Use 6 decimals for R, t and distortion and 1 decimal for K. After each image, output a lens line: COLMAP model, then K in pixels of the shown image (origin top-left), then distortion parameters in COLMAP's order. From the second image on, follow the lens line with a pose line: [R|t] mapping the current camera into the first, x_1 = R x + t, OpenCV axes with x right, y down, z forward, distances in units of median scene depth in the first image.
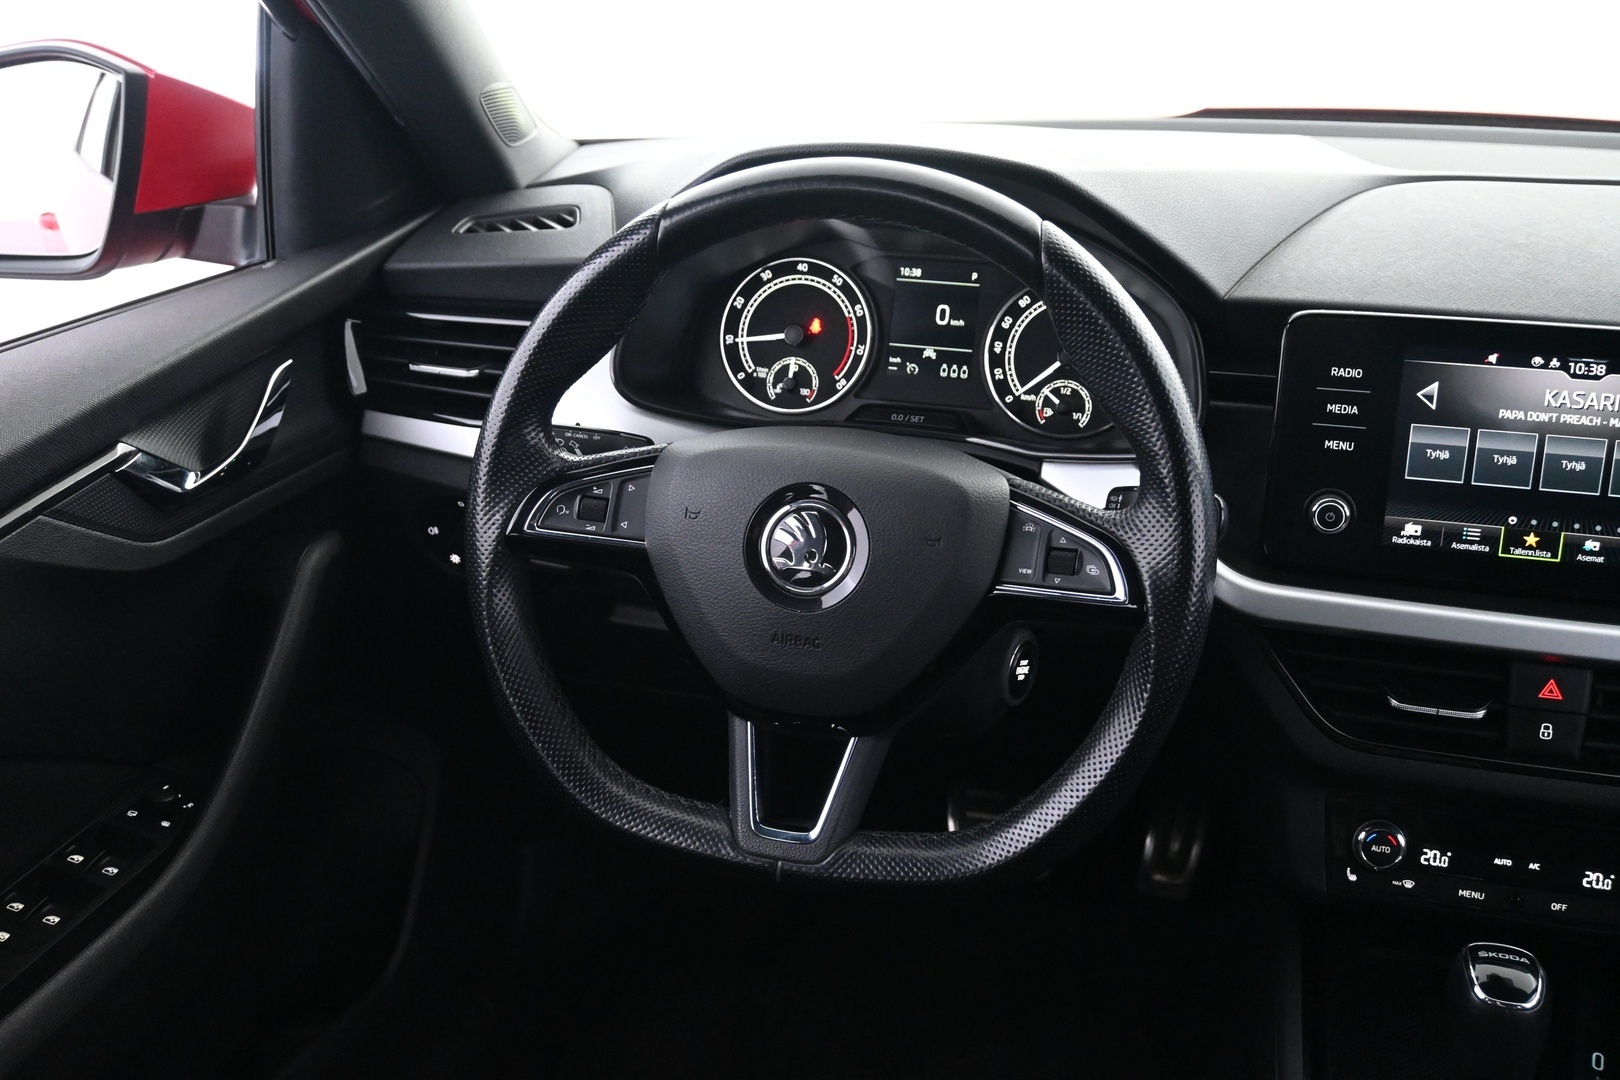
lens RADIAL K [[1622.2, 0, 810.0], [0, 1622.2, 540.0], [0, 0, 1]] dist [-0.002538, 0.010364]
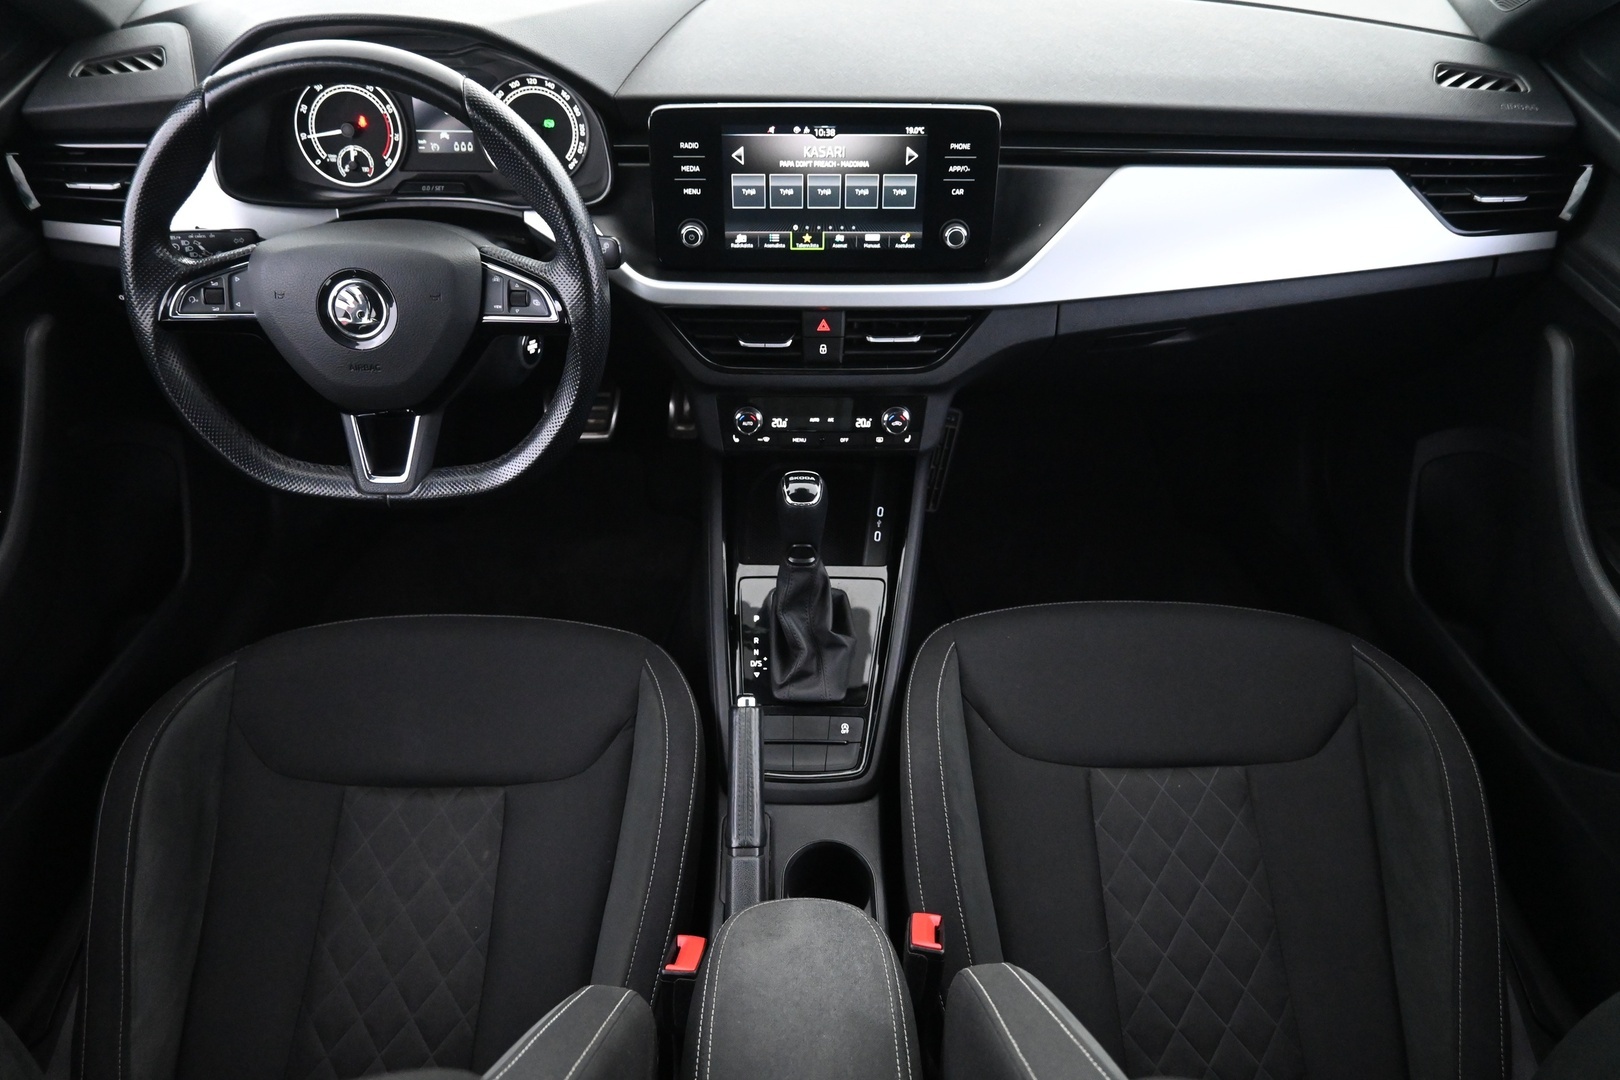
lens RADIAL K [[1122.8, 0, 810.0], [0, 1122.8, 540.0], [0, 0, 1]] dist [0.005048, 0.003639]
pose [[0.965097, -0.175975, 0.193960, 0.160045], [0.098598, 0.930260, 0.353405, -0.121784], [-0.242623, -0.321946, 0.915142, -0.189208]]
